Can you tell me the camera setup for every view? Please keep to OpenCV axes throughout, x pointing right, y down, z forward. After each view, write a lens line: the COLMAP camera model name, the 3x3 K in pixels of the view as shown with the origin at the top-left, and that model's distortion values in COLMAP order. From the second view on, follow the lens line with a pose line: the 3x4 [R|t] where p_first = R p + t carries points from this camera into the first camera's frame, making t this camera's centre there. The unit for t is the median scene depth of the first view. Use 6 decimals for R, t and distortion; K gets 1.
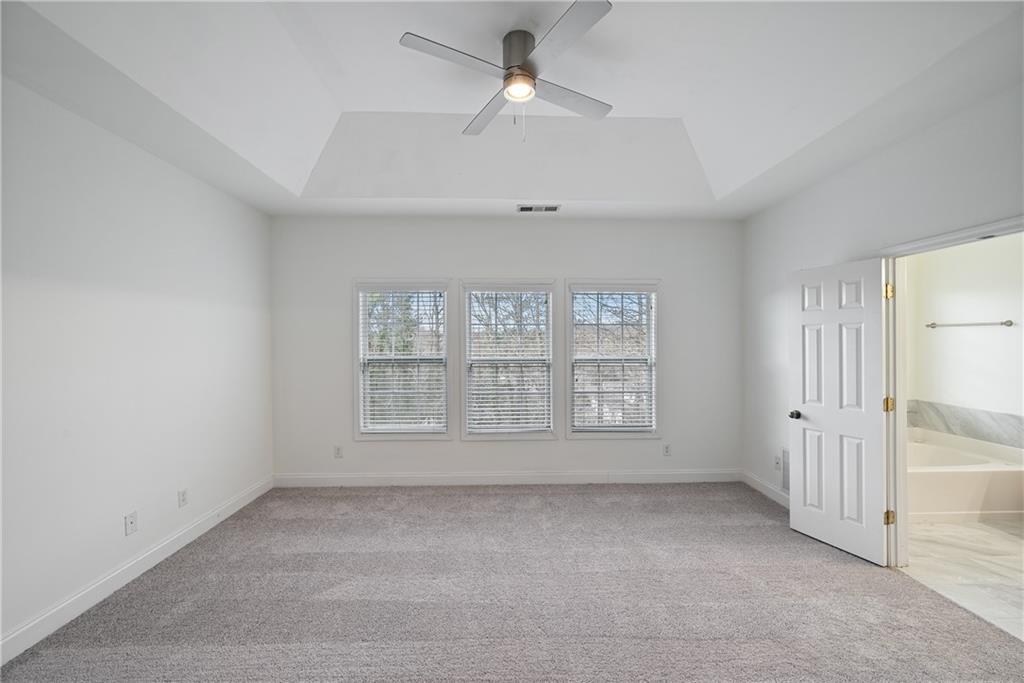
lens RADIAL K [[413.7, 0, 513.1], [0, 413.7, 333.8], [0, 0, 1]] dist [0.002154, -0.000066]
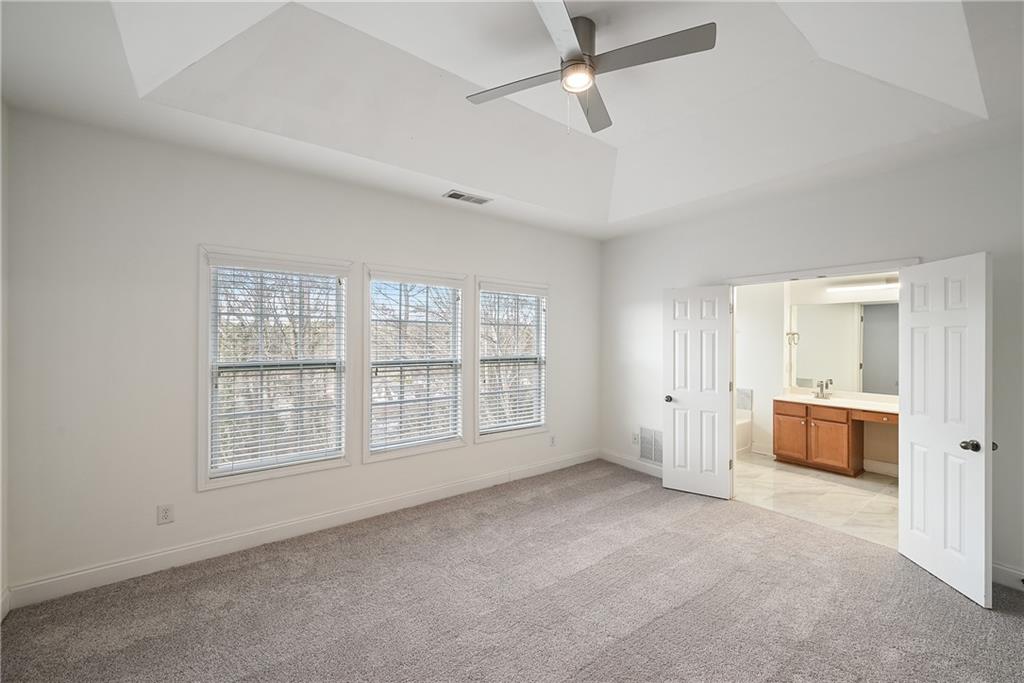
lens RADIAL K [[412.8, 0, 514.7], [0, 412.8, 328.9], [0, 0, 1]] dist [-0.000315, -0.000193]
pose [[0.811141, 0.021271, 0.584463, -0.405792], [-0.018297, 0.999772, -0.010992, -0.001424], [-0.584564, -0.001778, 0.811346, 0.196852]]
